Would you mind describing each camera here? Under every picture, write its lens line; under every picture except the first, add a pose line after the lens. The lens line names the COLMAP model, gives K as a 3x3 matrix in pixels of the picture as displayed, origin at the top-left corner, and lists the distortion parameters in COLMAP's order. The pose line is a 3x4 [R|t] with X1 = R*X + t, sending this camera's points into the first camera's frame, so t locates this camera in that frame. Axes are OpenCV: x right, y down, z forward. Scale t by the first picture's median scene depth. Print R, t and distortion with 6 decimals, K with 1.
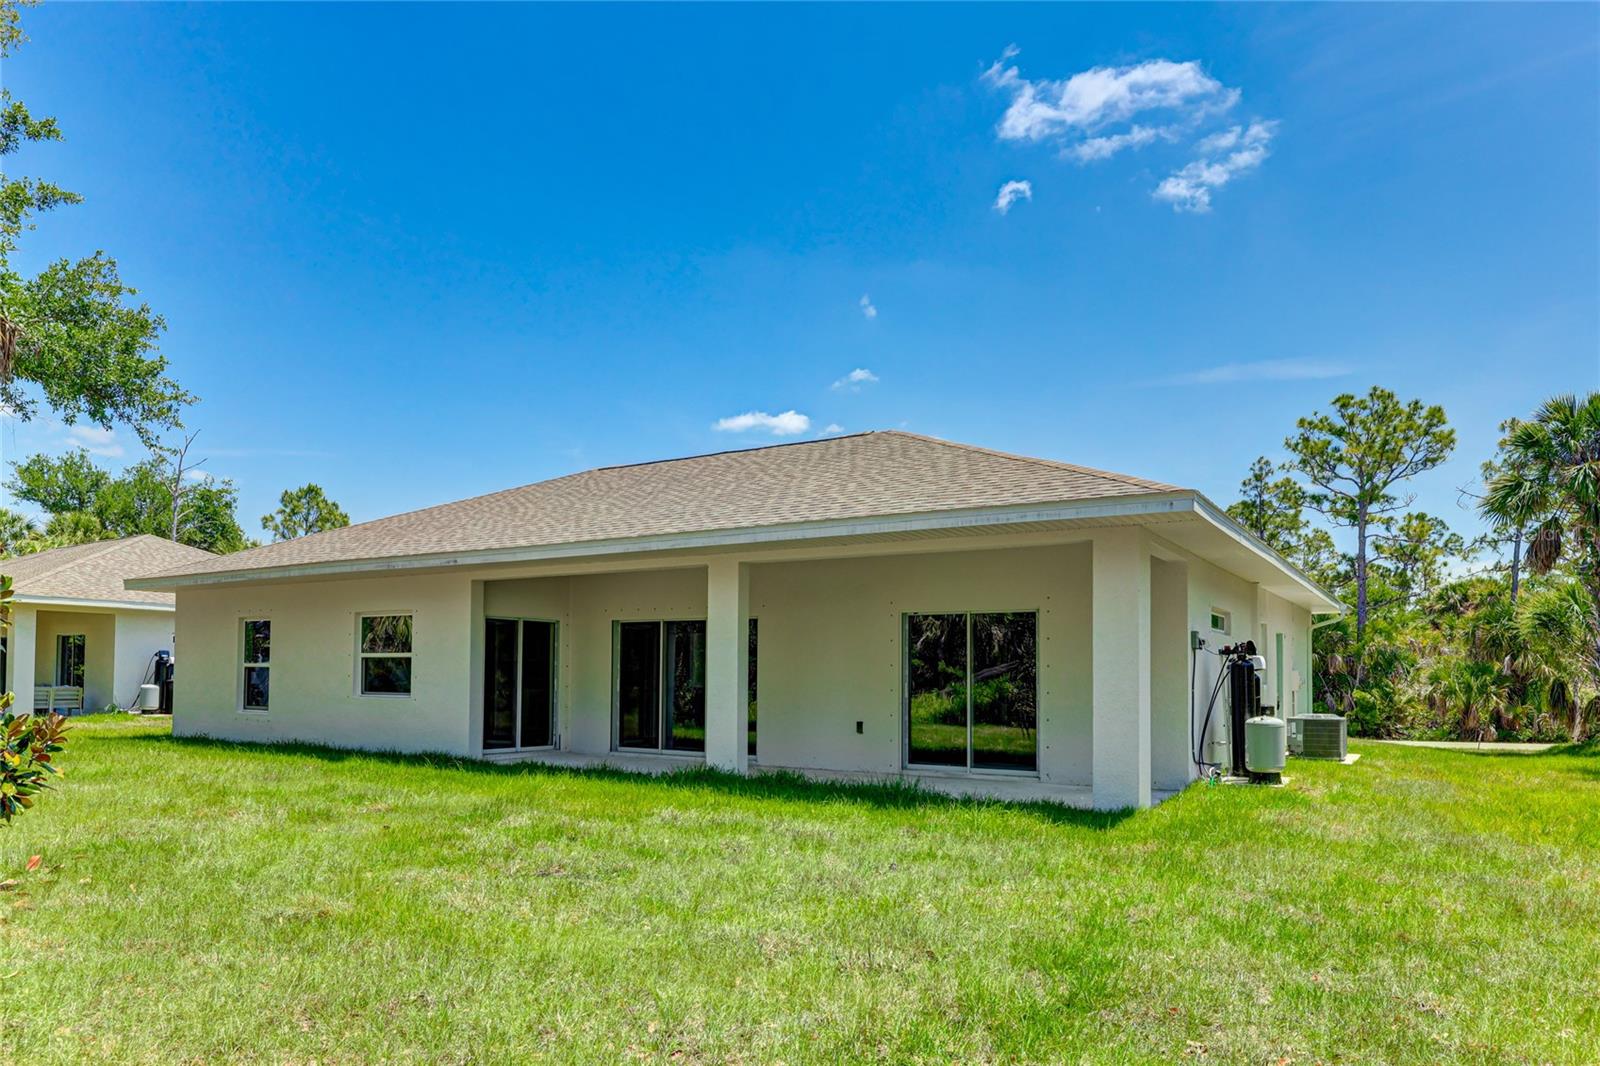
lens RADIAL K [[985.1, 0, 801.0], [0, 985.1, 530.3], [0, 0, 1]] dist [0.006822, 0.000226]
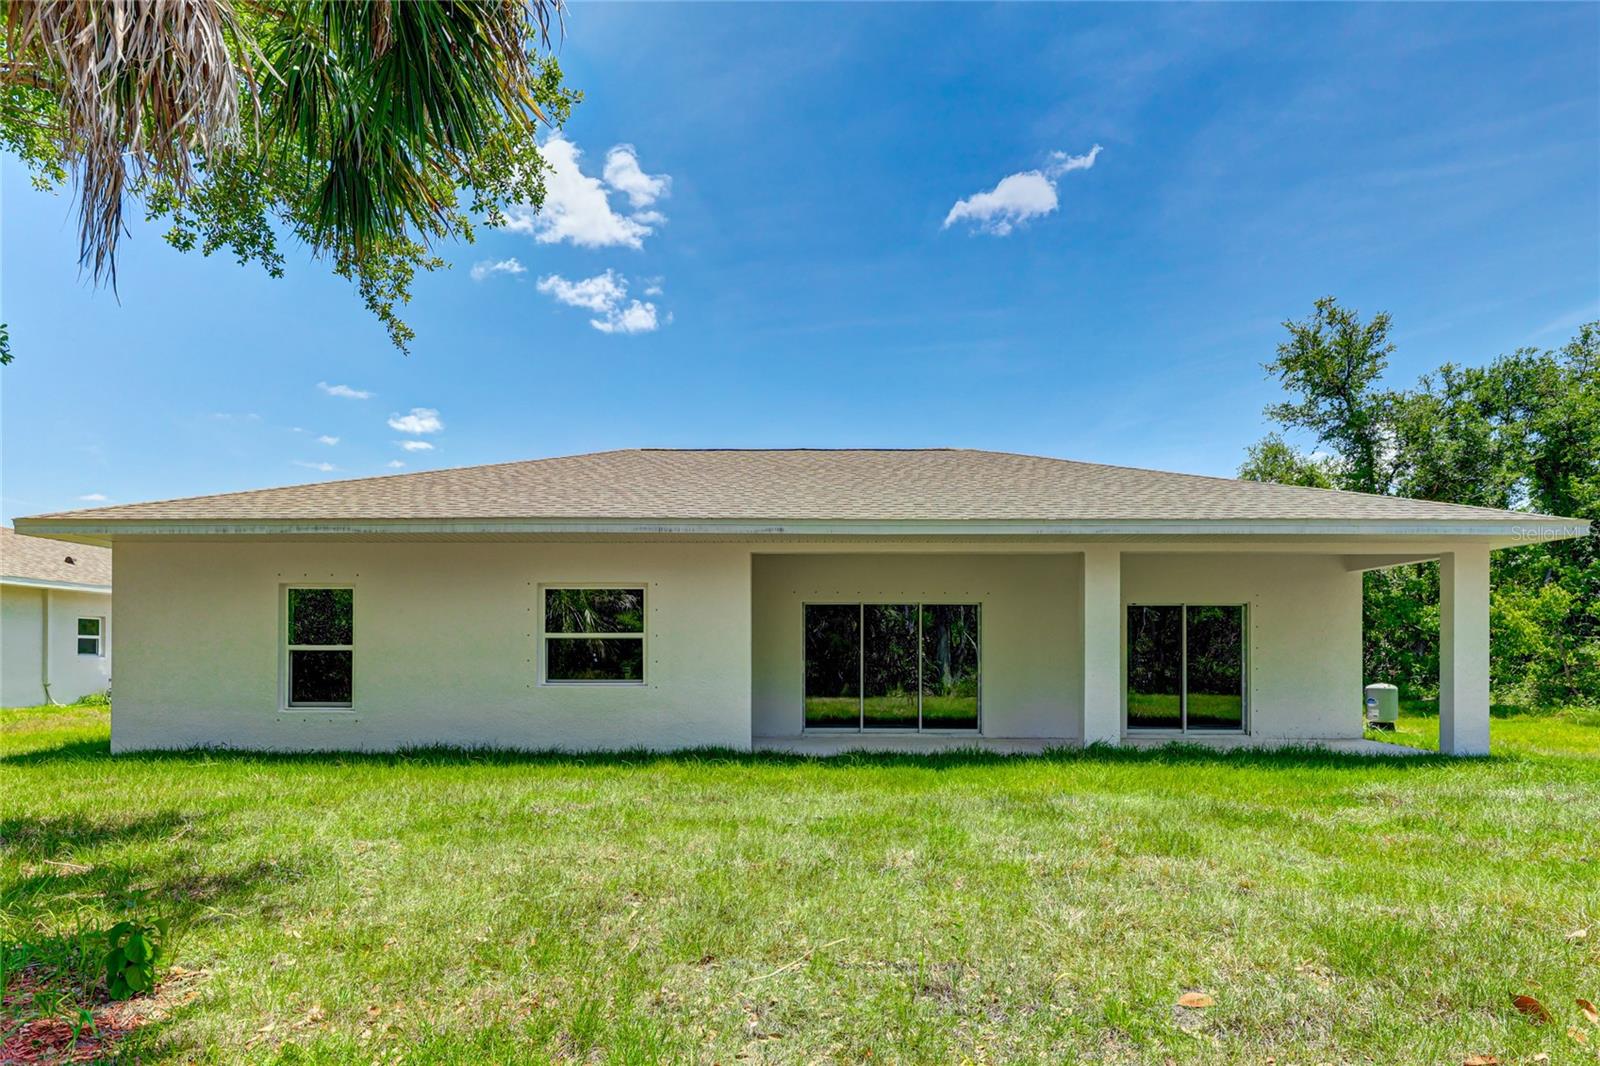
lens RADIAL K [[755.8, 0, 800.0], [0, 755.8, 536.5], [0, 0, 1]] dist [-0.004369, -0.000293]
pose [[0.857043, 0.072703, 0.510090, -0.646152], [-0.068076, 0.997294, -0.027764, 0.051735], [-0.510728, -0.010930, 0.859673, 0.383801]]
